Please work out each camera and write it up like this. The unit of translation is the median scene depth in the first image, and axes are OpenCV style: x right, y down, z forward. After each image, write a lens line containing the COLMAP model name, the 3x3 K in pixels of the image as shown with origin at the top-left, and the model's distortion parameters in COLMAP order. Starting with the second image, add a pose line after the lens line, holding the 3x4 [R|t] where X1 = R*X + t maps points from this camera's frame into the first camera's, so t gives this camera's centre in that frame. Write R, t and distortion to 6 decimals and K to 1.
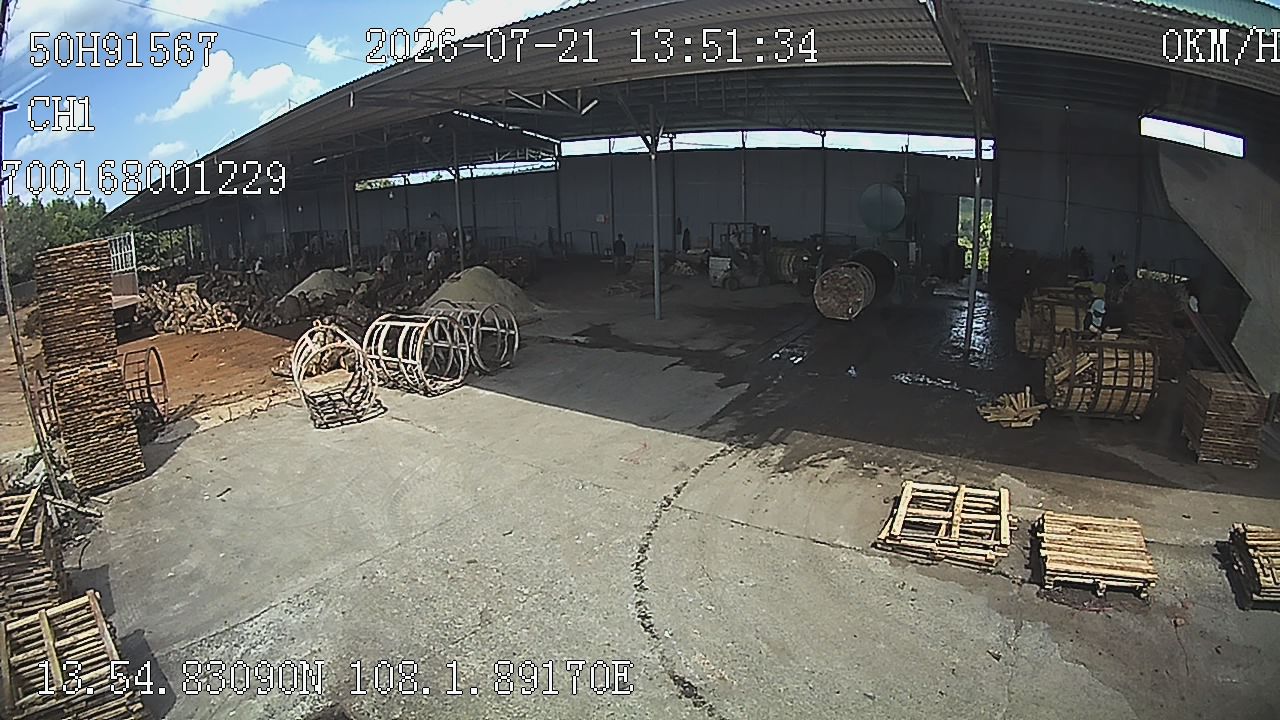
lens RADIAL K [[1022.9, 0, 640.0], [0, 1022.9, 360.0], [0, 0, 1]] dist [-0.035947, -0.001938]
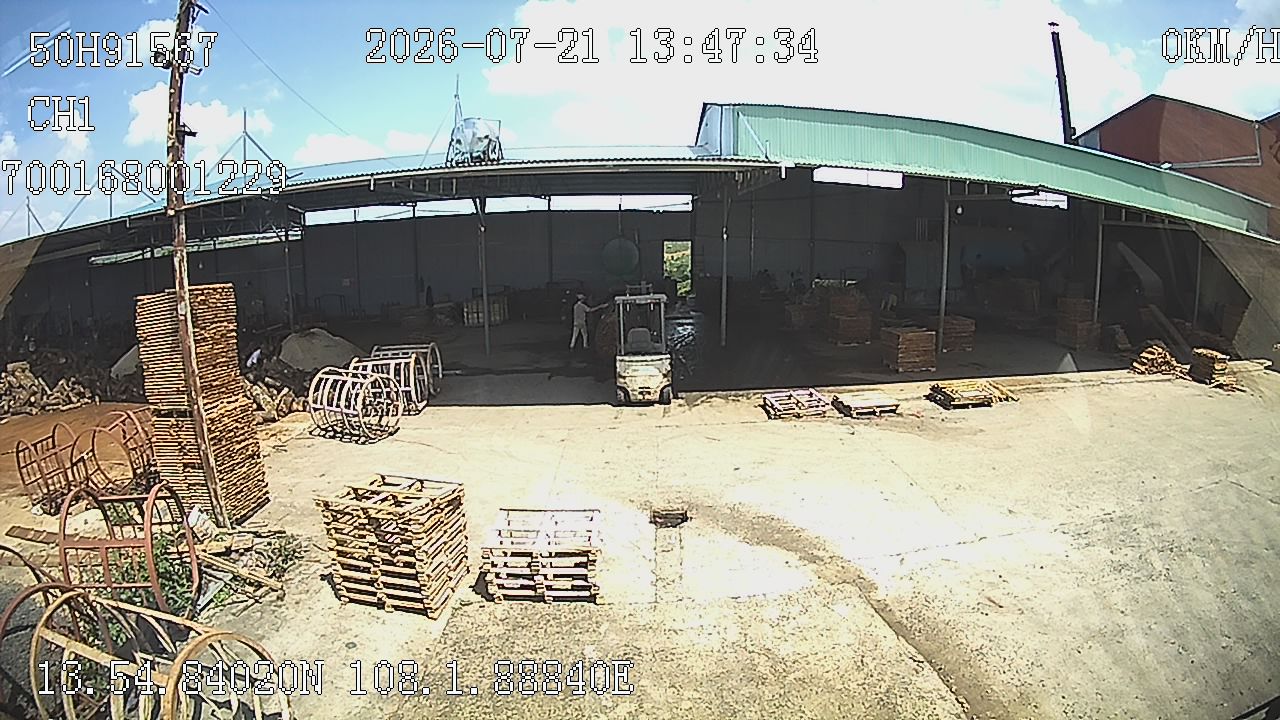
lens RADIAL K [[1028.3, 0, 640.0], [0, 1028.3, 360.0], [0, 0, 1]] dist [0.078433, -0.000398]
pose [[0.838337, -0.104026, 0.535136, -0.485883], [0.152093, 0.987279, -0.046348, 0.051099], [-0.523507, 0.120246, 0.843494, -0.089638]]
